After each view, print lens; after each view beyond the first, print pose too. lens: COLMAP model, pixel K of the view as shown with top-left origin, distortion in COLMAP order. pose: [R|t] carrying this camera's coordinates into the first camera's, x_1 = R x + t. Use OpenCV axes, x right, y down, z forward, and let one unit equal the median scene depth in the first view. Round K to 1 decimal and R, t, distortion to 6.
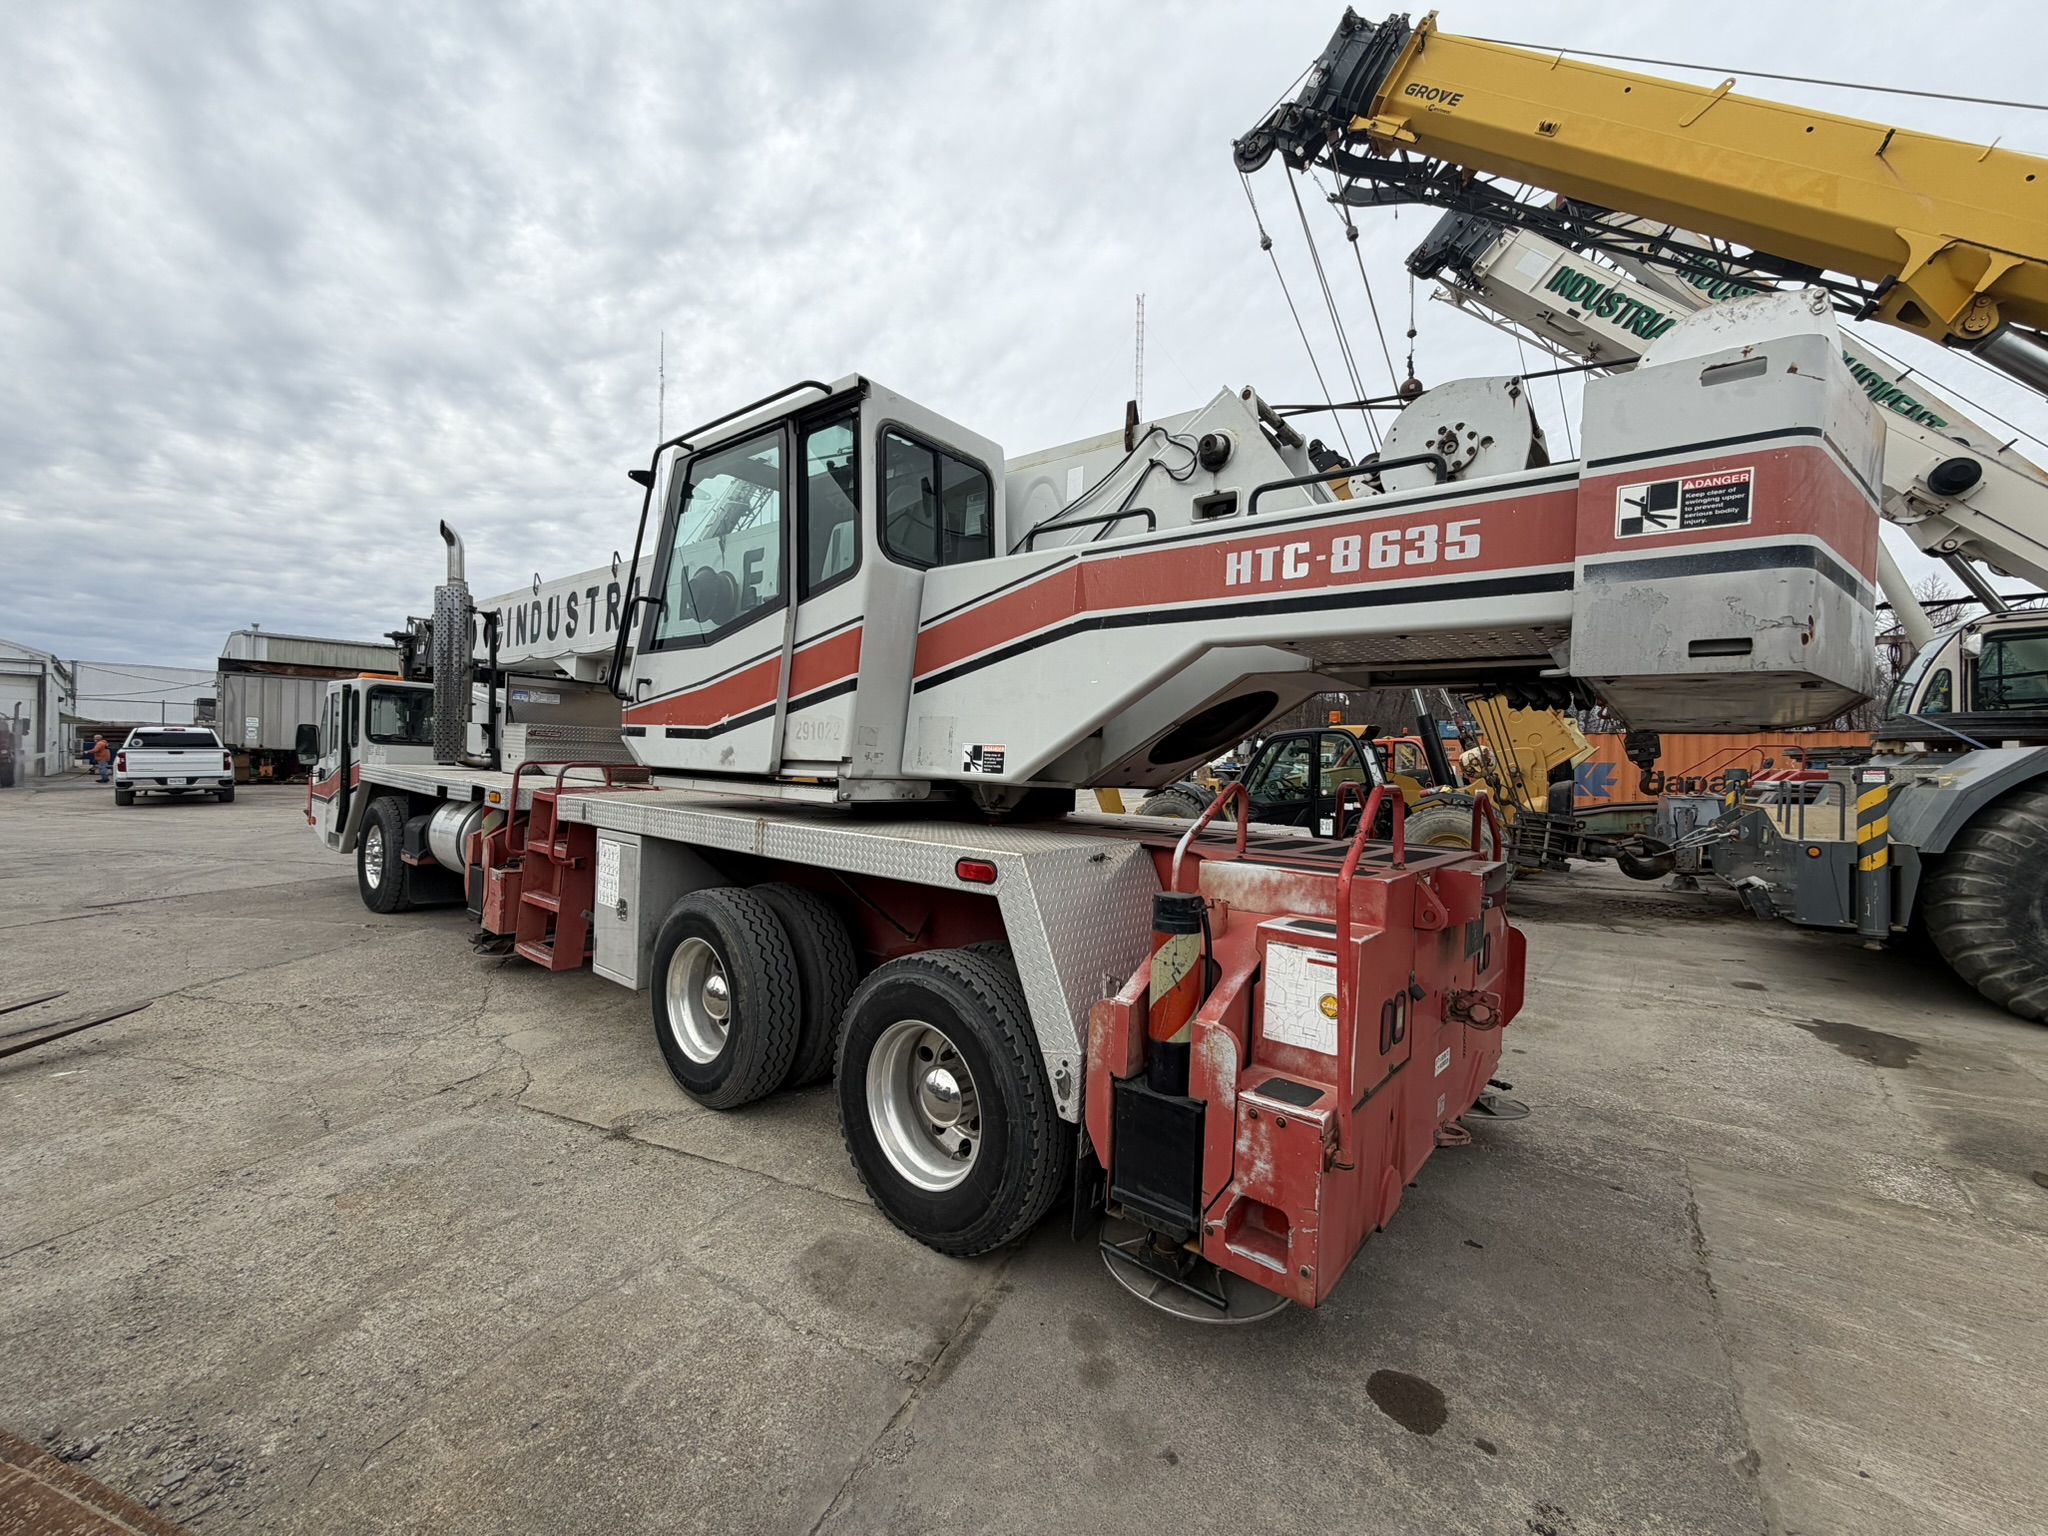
lens RADIAL K [[818.9, 0, 1014.8], [0, 818.9, 771.5], [0, 0, 1]] dist [0.001814, -0.000108]
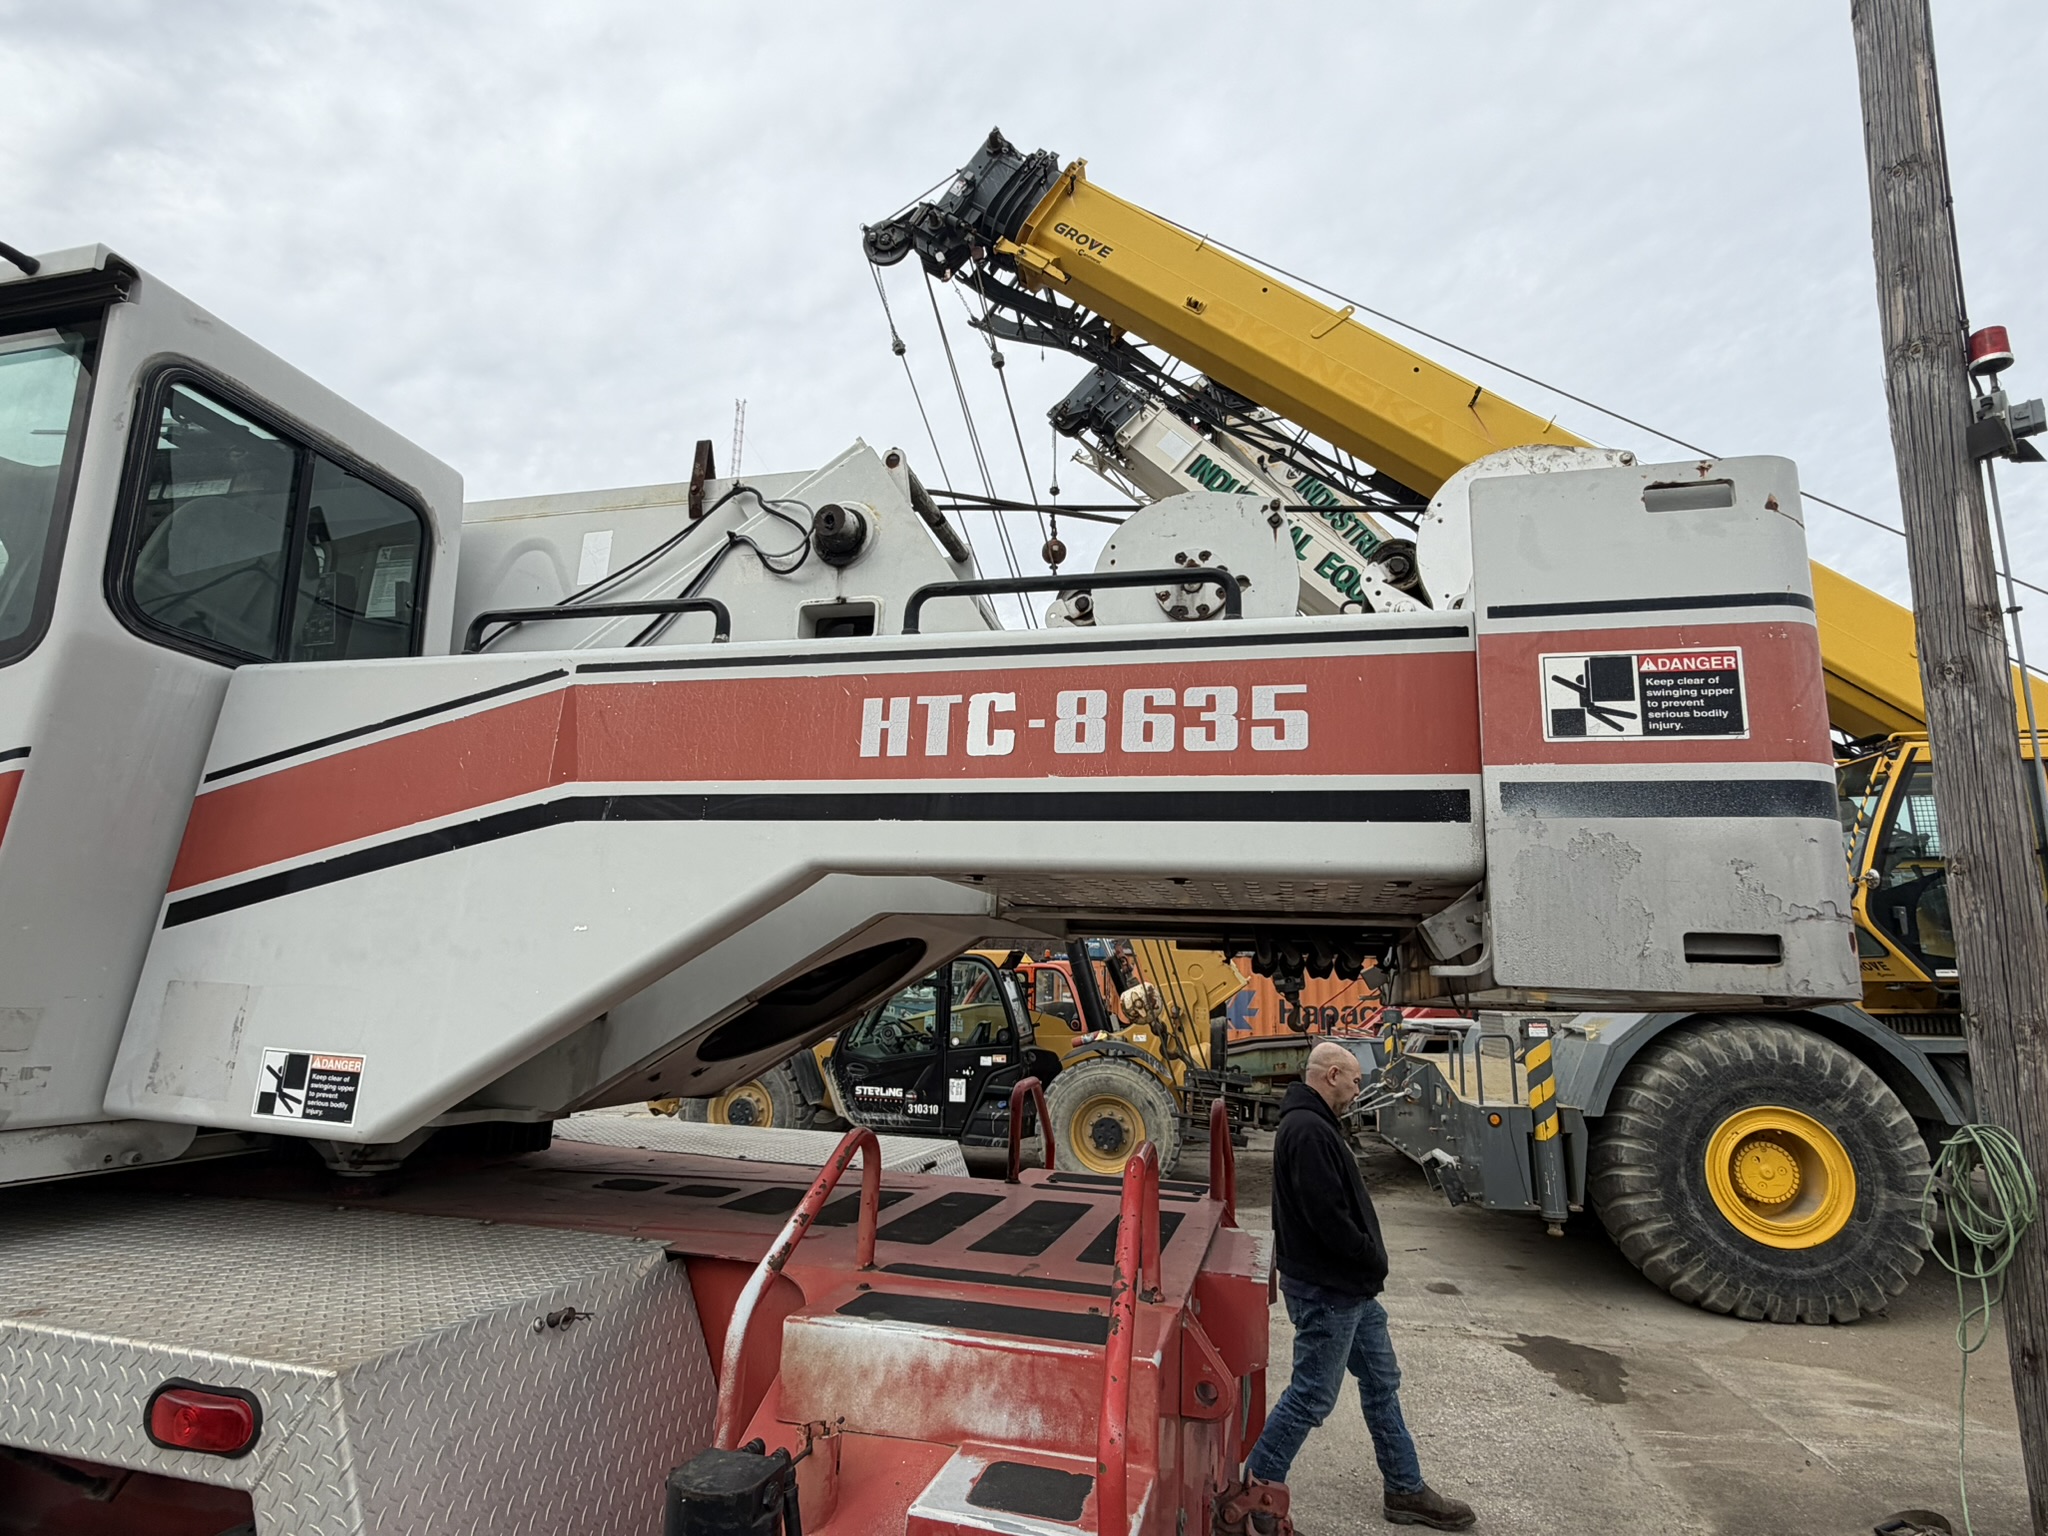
lens RADIAL K [[1060.1, 0, 1025.5], [0, 1060.1, 771.5], [0, 0, 1]] dist [-0.001221, 0.001110]
pose [[0.905071, 0.085789, 0.416518, 0.043471], [0.000266, 0.979326, -0.202287, -0.048220], [-0.425261, 0.183195, 0.886337, 0.211817]]
